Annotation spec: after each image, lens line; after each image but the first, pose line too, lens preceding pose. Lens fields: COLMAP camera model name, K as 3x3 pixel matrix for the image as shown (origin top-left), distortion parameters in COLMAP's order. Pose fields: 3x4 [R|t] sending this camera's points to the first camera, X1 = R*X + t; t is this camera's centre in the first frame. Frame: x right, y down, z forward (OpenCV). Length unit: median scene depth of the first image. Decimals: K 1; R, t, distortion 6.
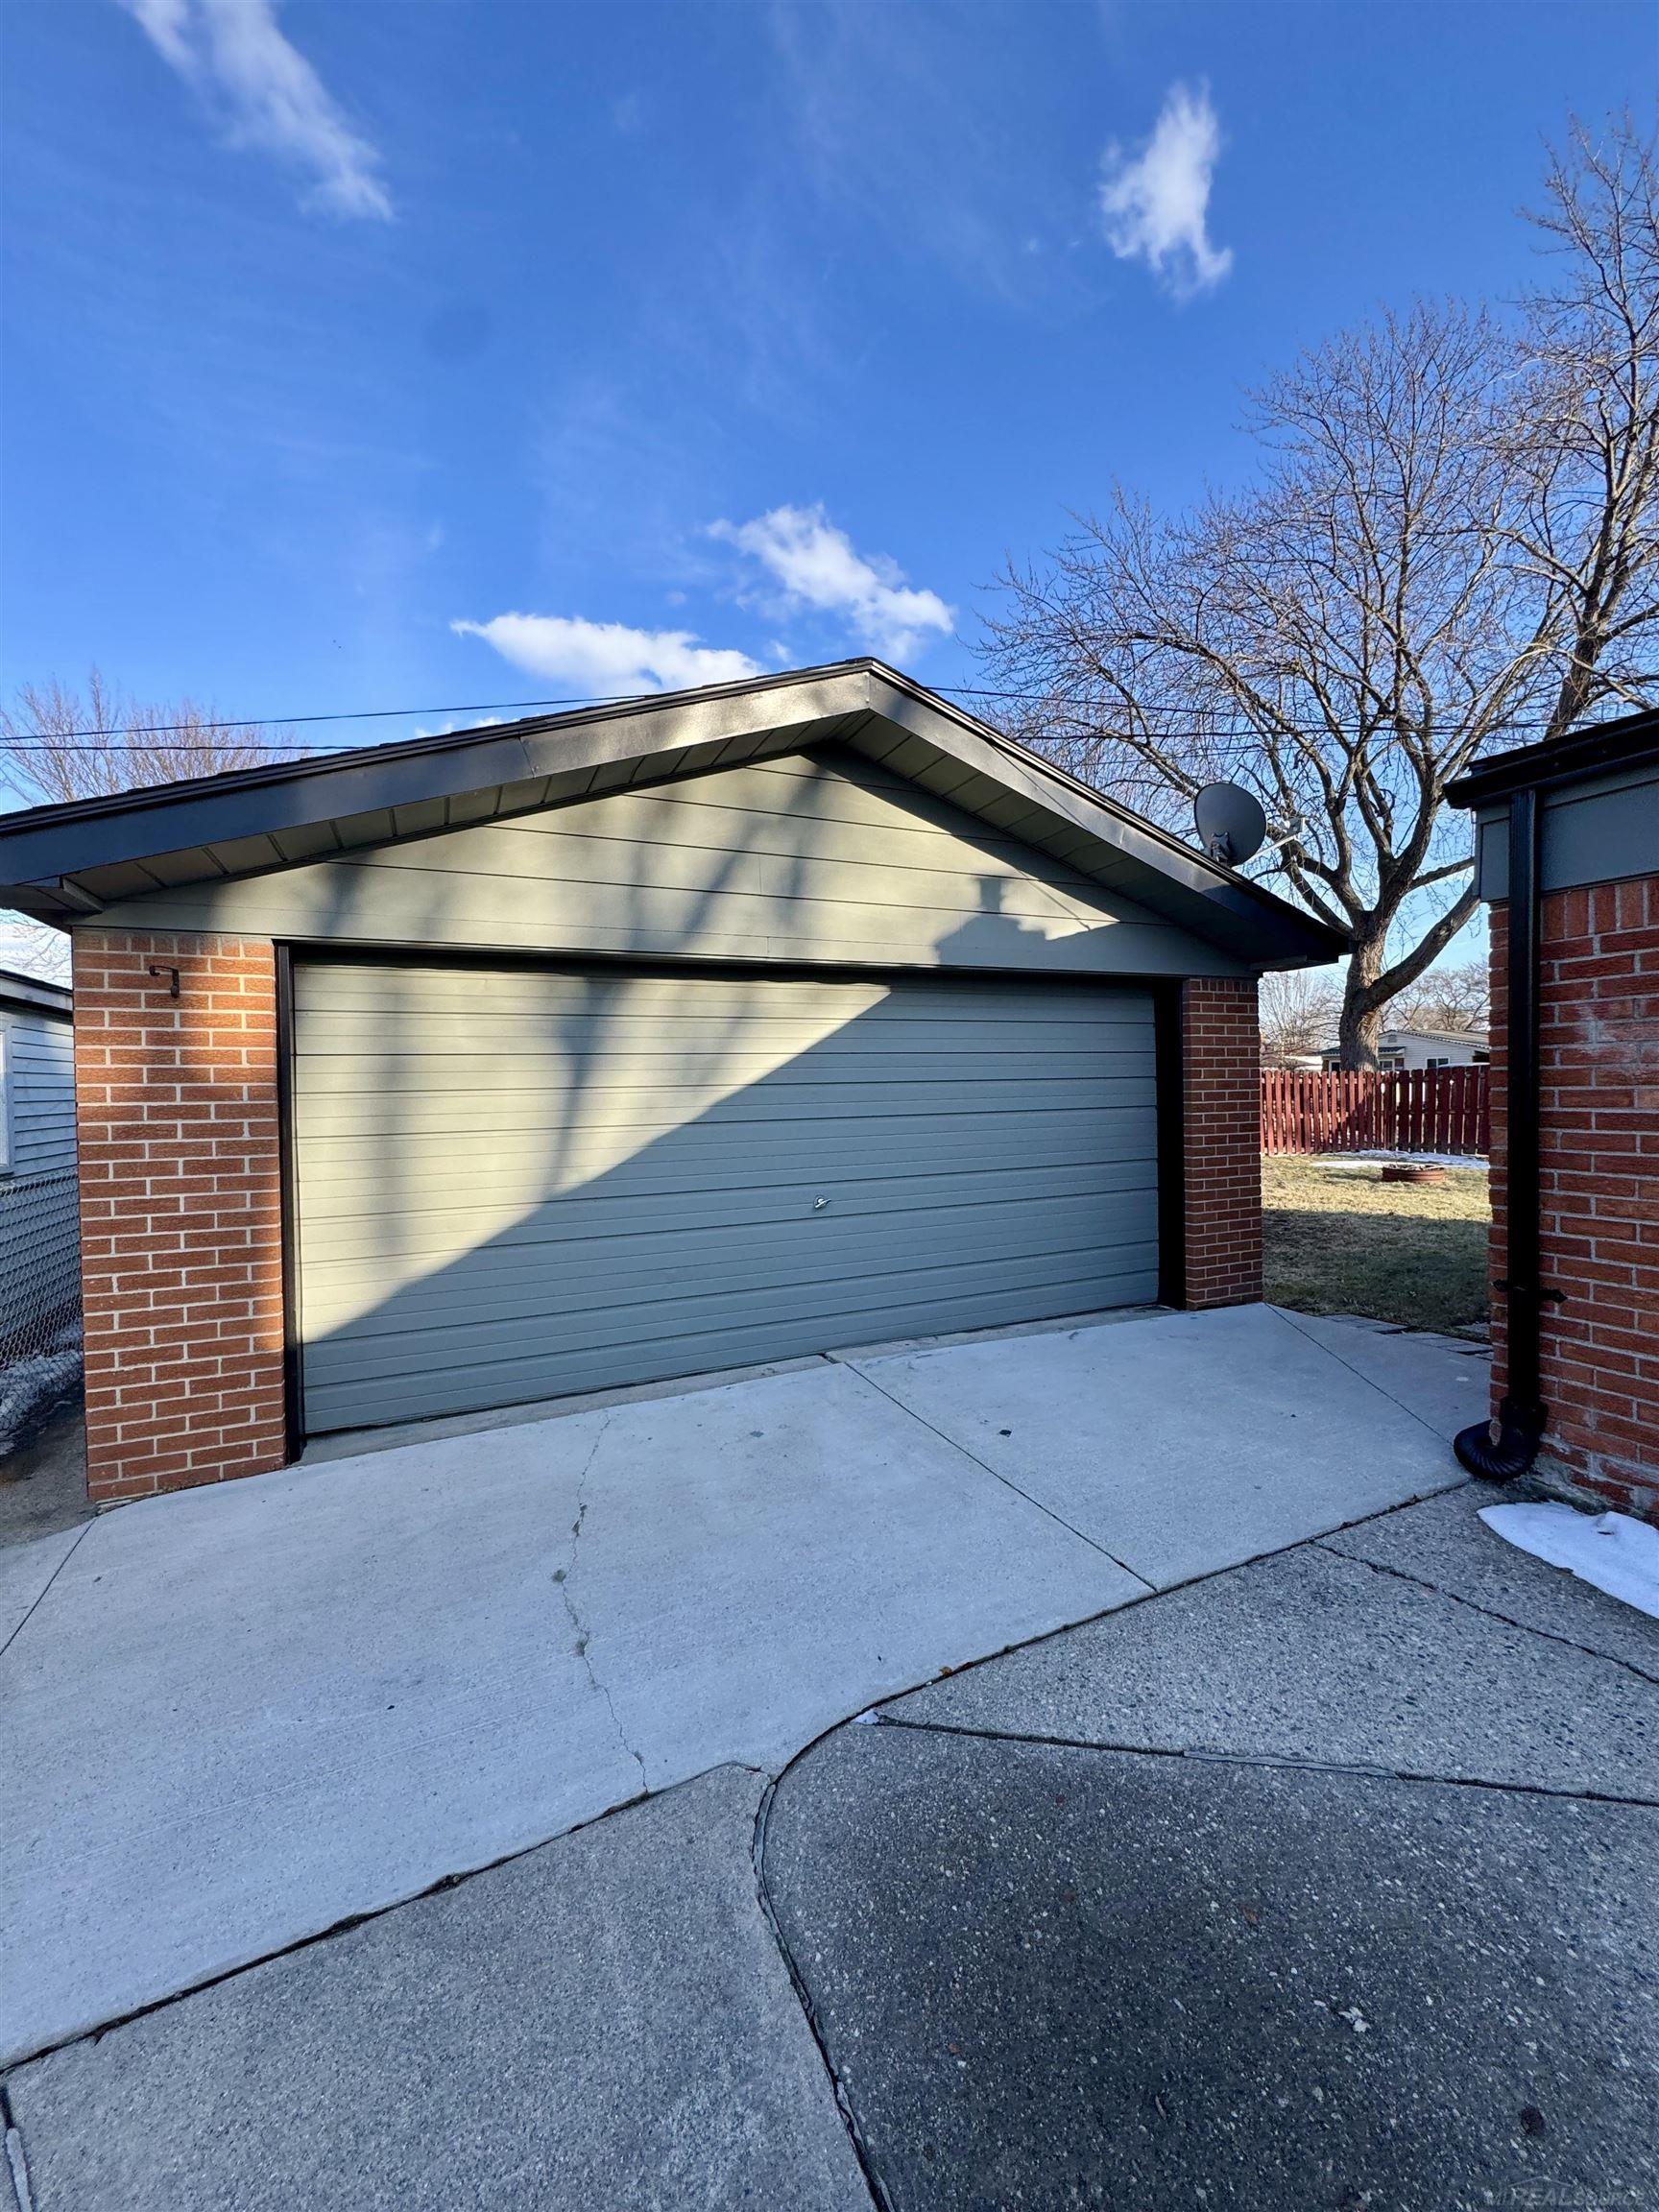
lens RADIAL K [[881.5, 0, 837.4], [0, 881.5, 1111.4], [0, 0, 1]] dist [-0.003586, -0.000619]
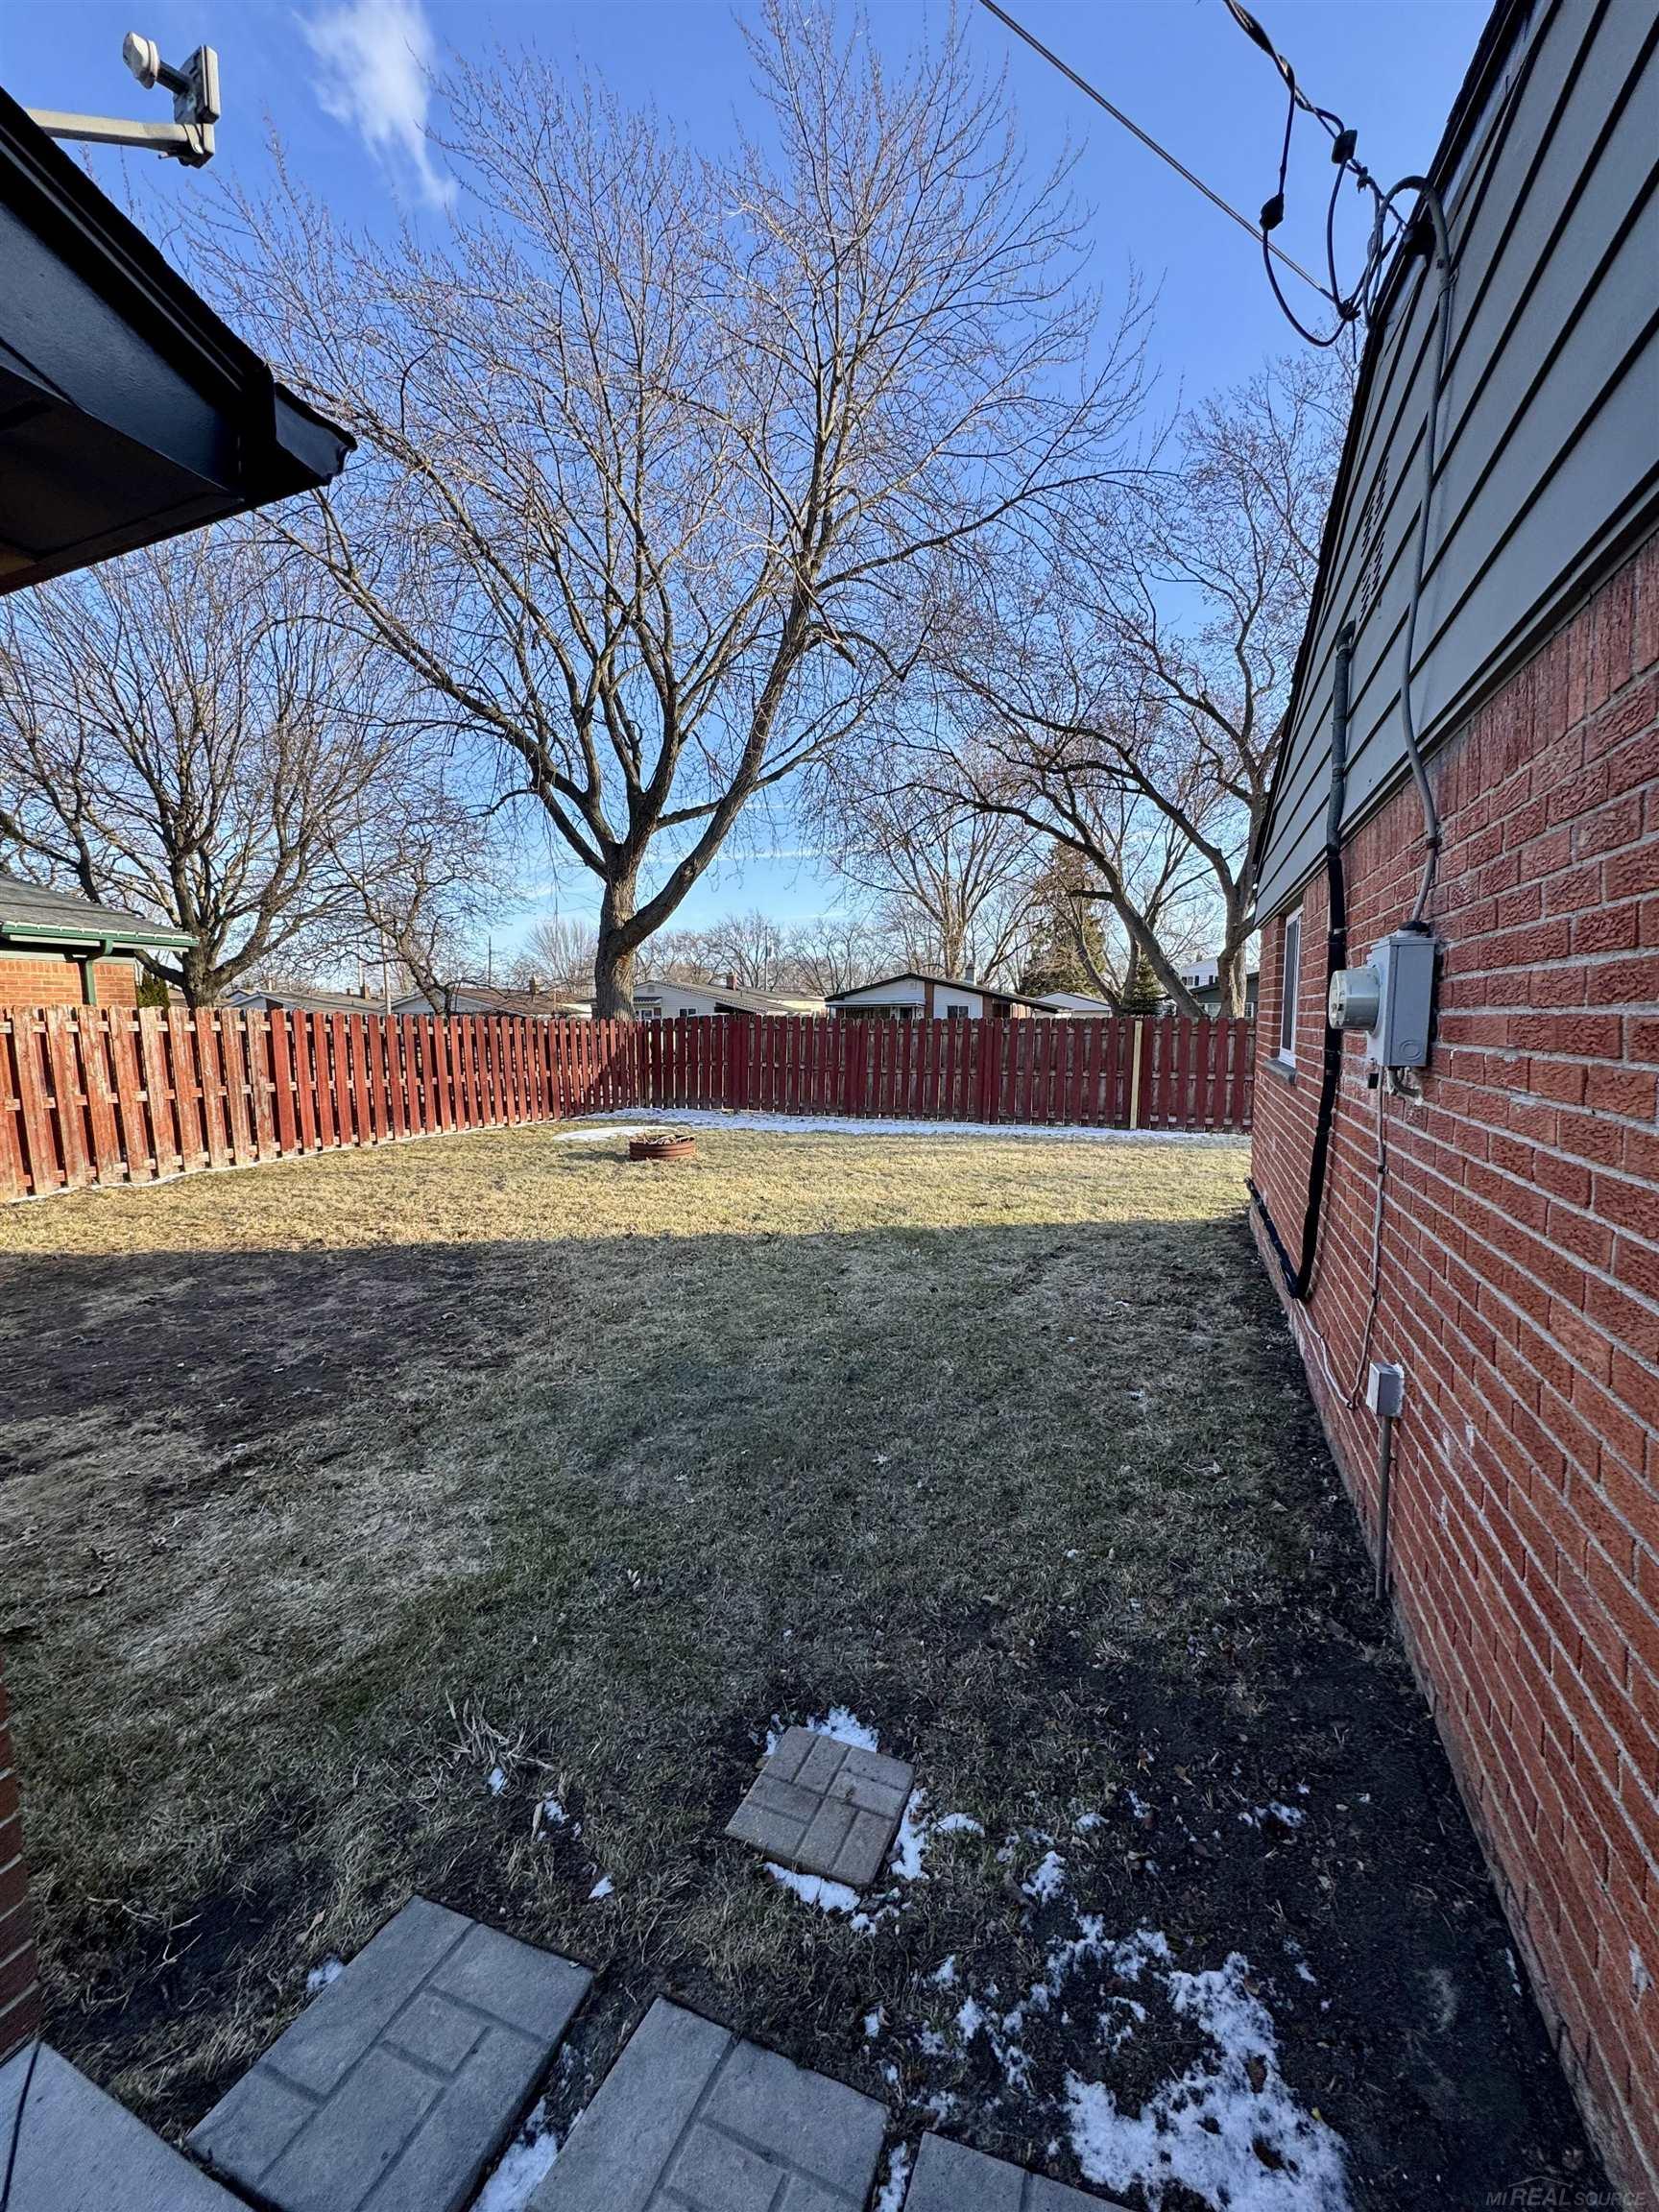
lens RADIAL K [[881.5, 0, 834.3], [0, 881.5, 1121.9], [0, 0, 1]] dist [-0.003586, -0.000619]
pose [[0.724202, -0.063781, 0.686632, 0.119786], [0.013404, 0.996827, 0.078458, -0.007989], [-0.689458, -0.047616, 0.722759, 0.171829]]
